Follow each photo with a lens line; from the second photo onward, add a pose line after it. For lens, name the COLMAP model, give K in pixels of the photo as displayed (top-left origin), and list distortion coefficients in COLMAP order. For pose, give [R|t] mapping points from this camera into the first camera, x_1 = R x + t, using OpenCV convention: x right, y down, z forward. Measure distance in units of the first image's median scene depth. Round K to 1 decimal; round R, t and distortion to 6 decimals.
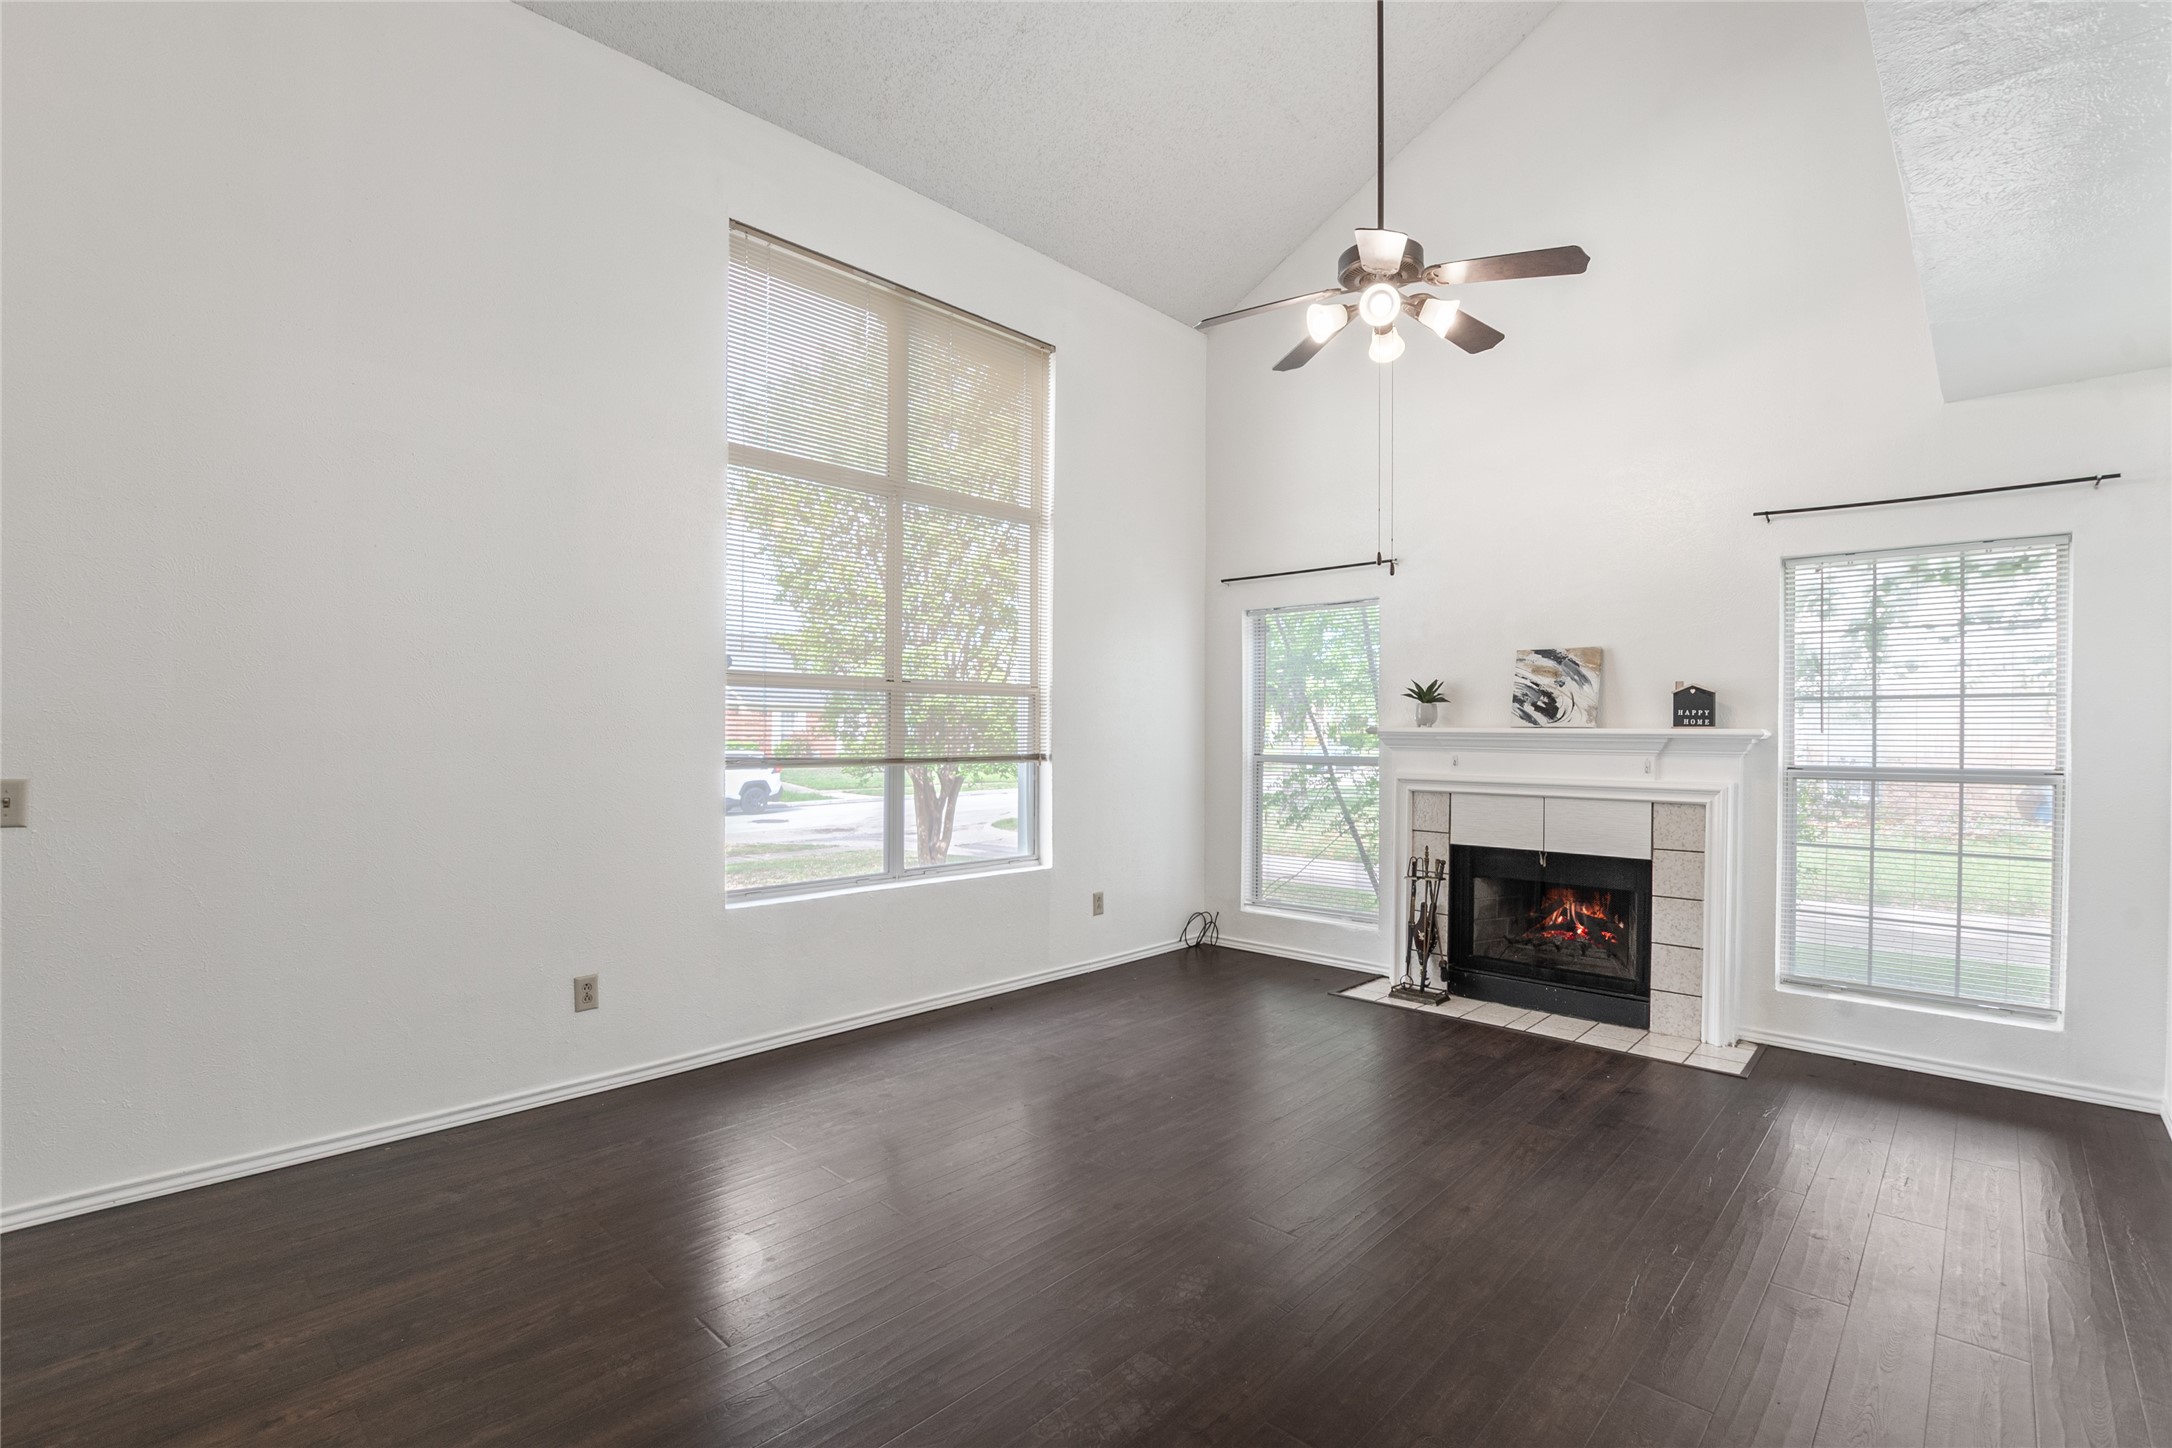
lens RADIAL K [[994.8, 0, 1074.3], [0, 994.8, 733.8], [0, 0, 1]] dist [-0.007816, 0.000079]
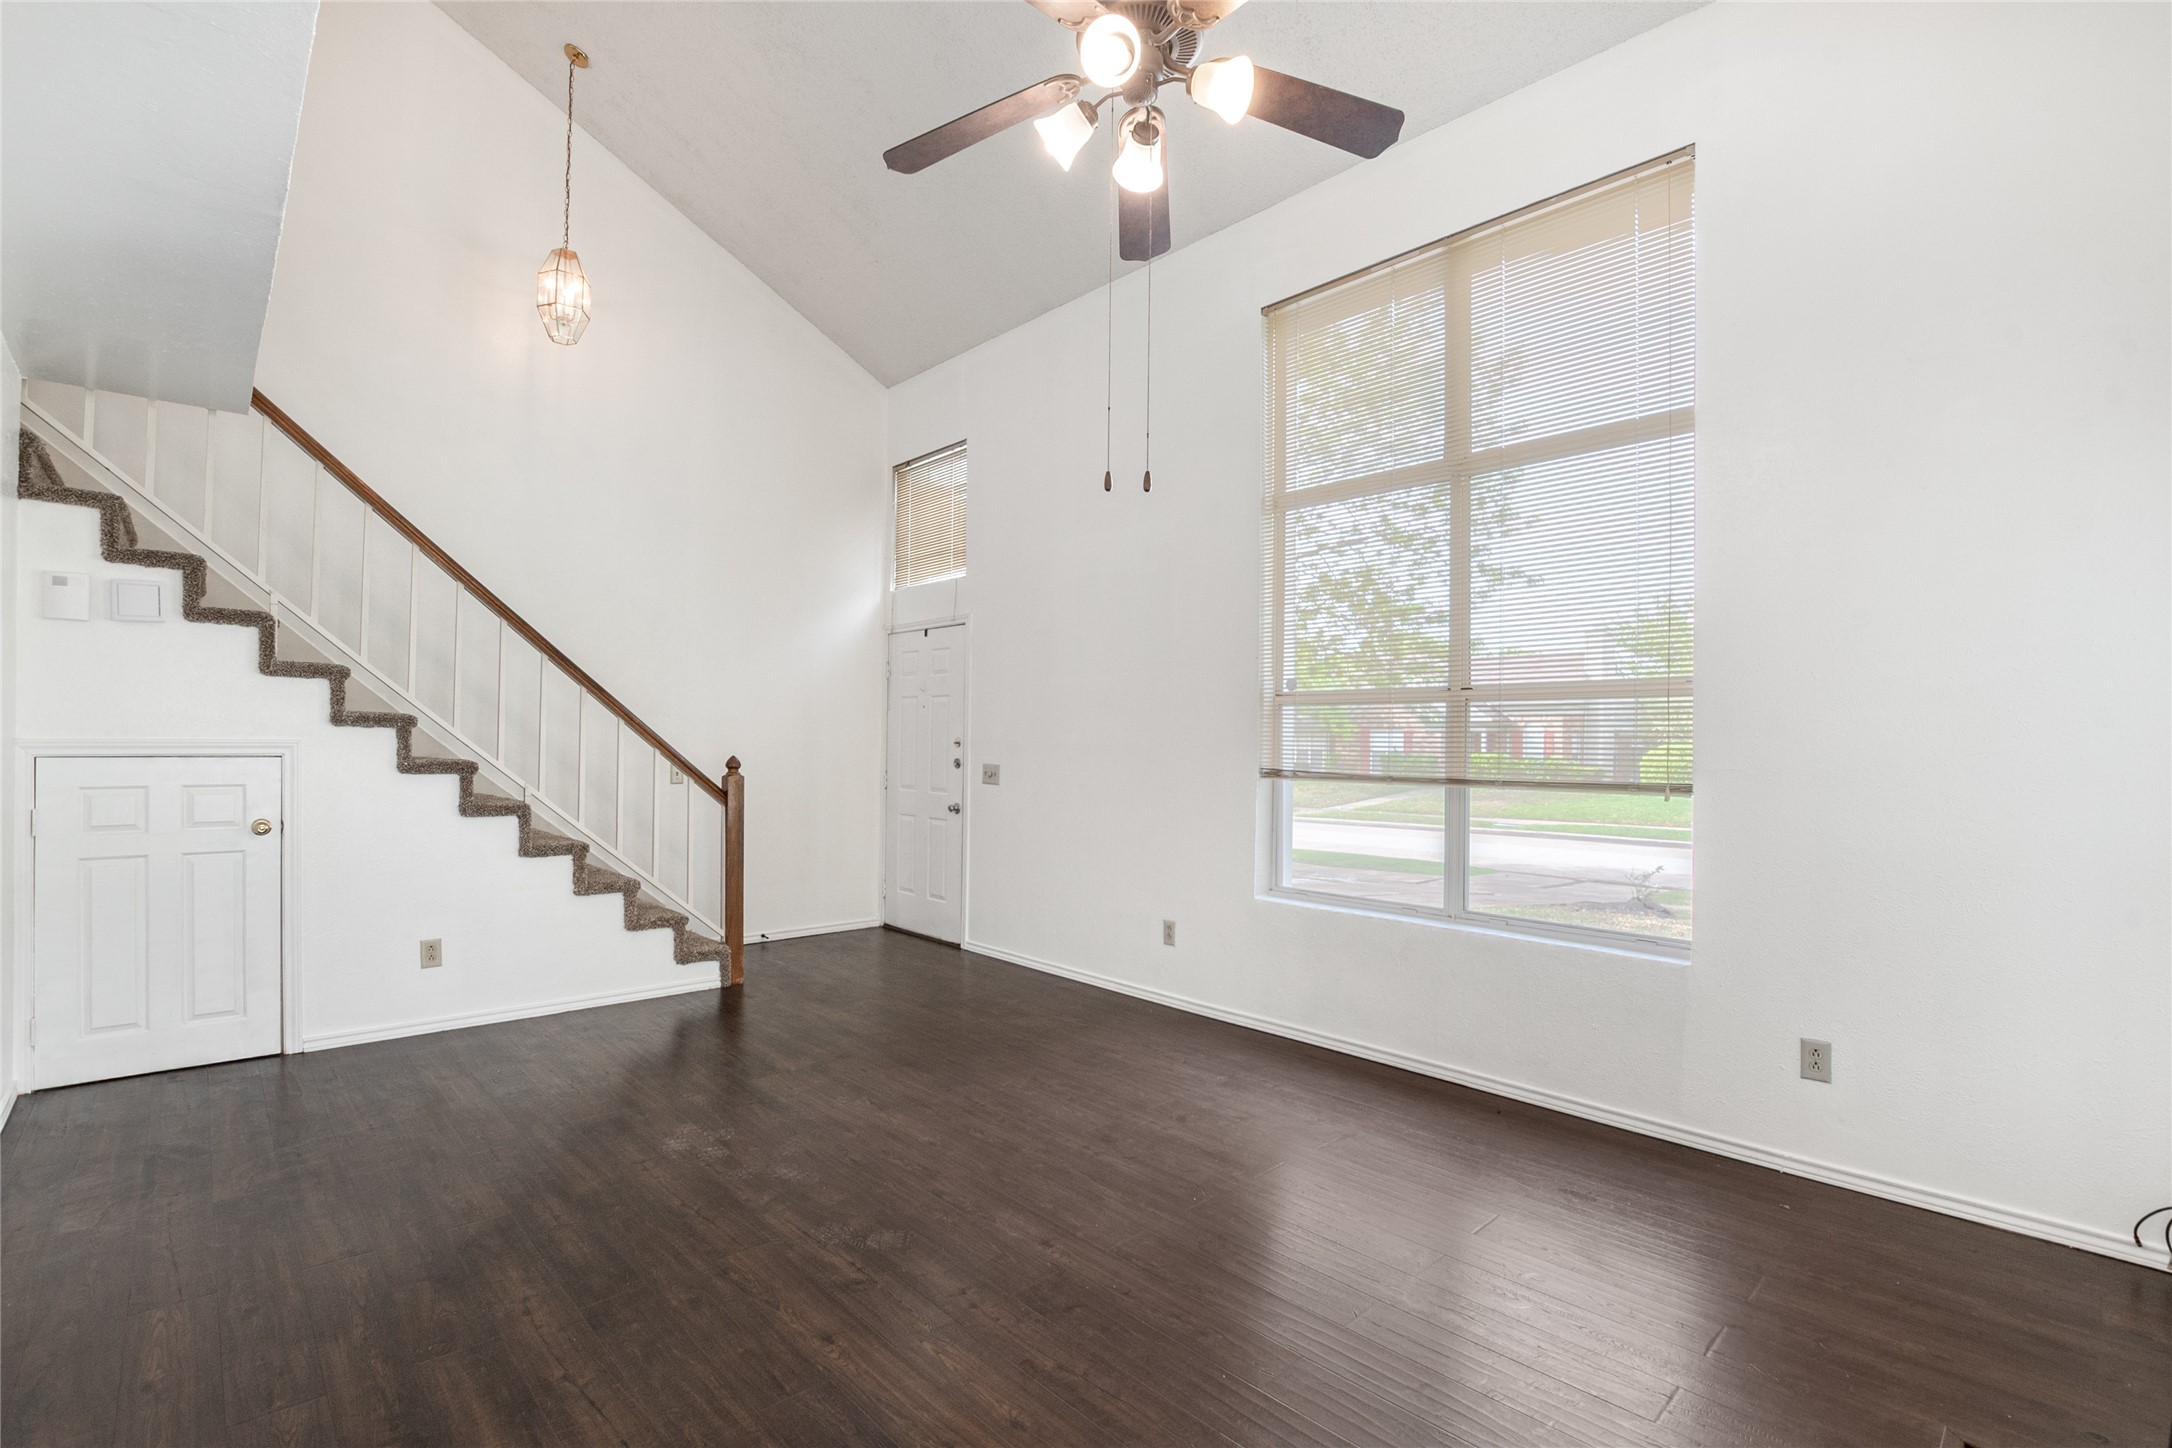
lens RADIAL K [[973.0, 0, 1090.9], [0, 973.0, 747.6], [0, 0, 1]] dist [-0.035414, 0.000256]
pose [[-0.053433, -0.009674, -0.998525, 0.676100], [-0.016730, 0.999821, -0.008791, 0.010495], [0.998431, 0.016236, -0.053585, 0.734591]]
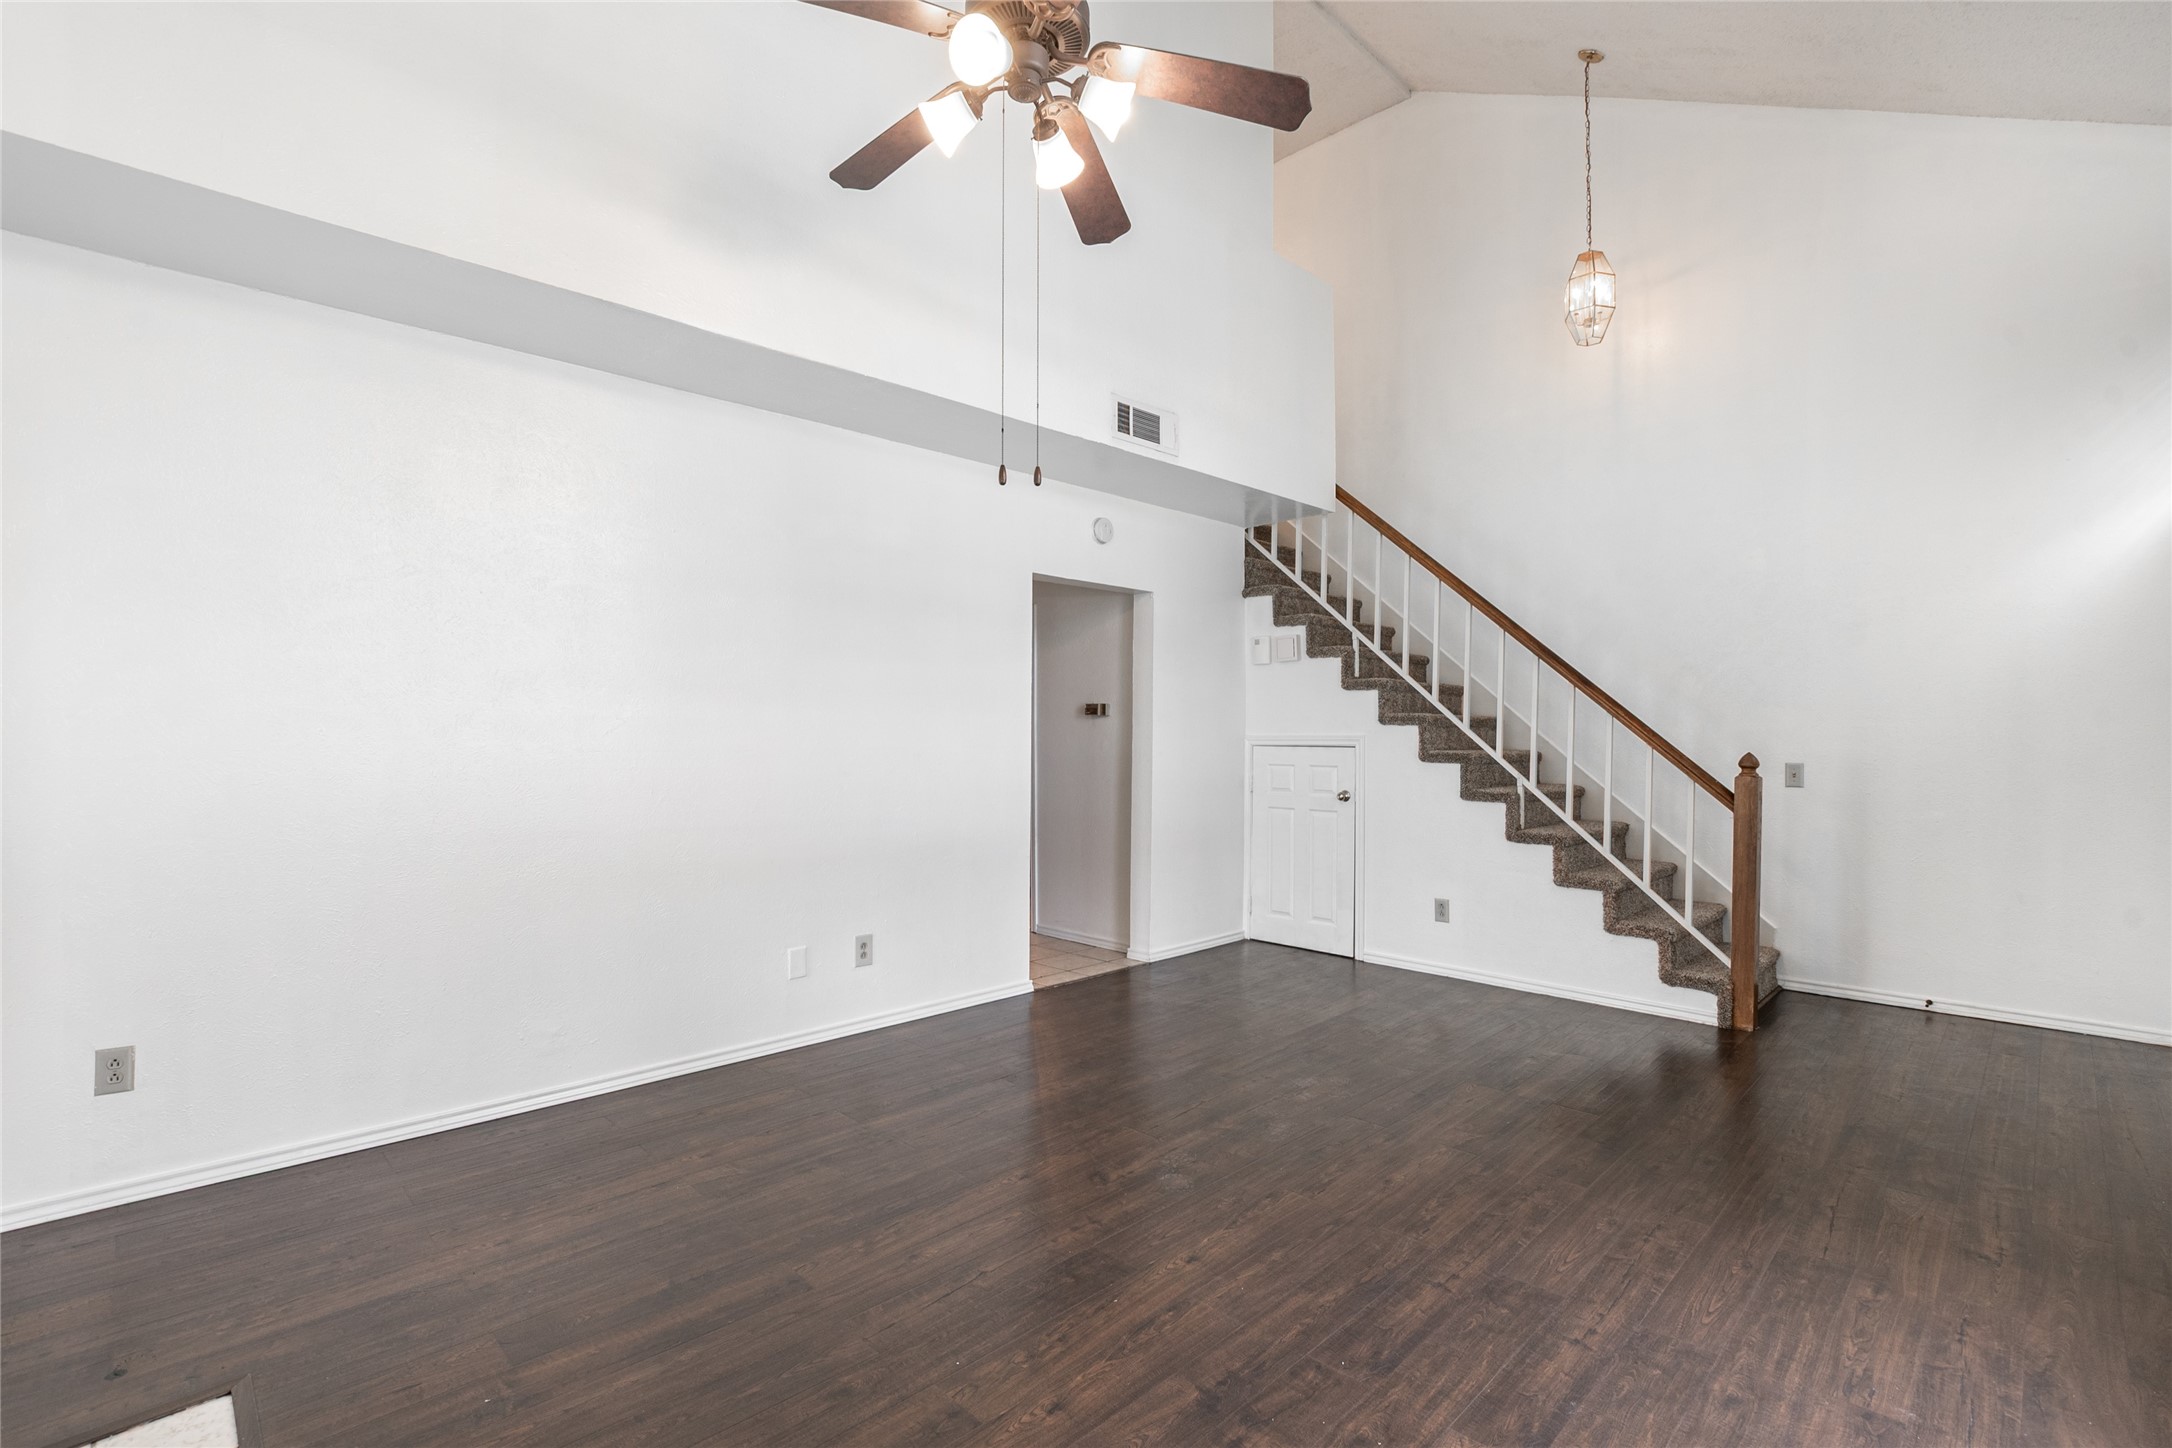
lens RADIAL K [[978.4, 0, 1086.0], [0, 978.4, 724.0], [0, 0, 1]] dist [-0.001880, -0.000338]
pose [[-0.999755, -0.012082, 0.018555, 0.186294], [-0.012062, 0.999927, 0.001176, -0.003535], [-0.018567, 0.000952, -0.999827, 1.211693]]
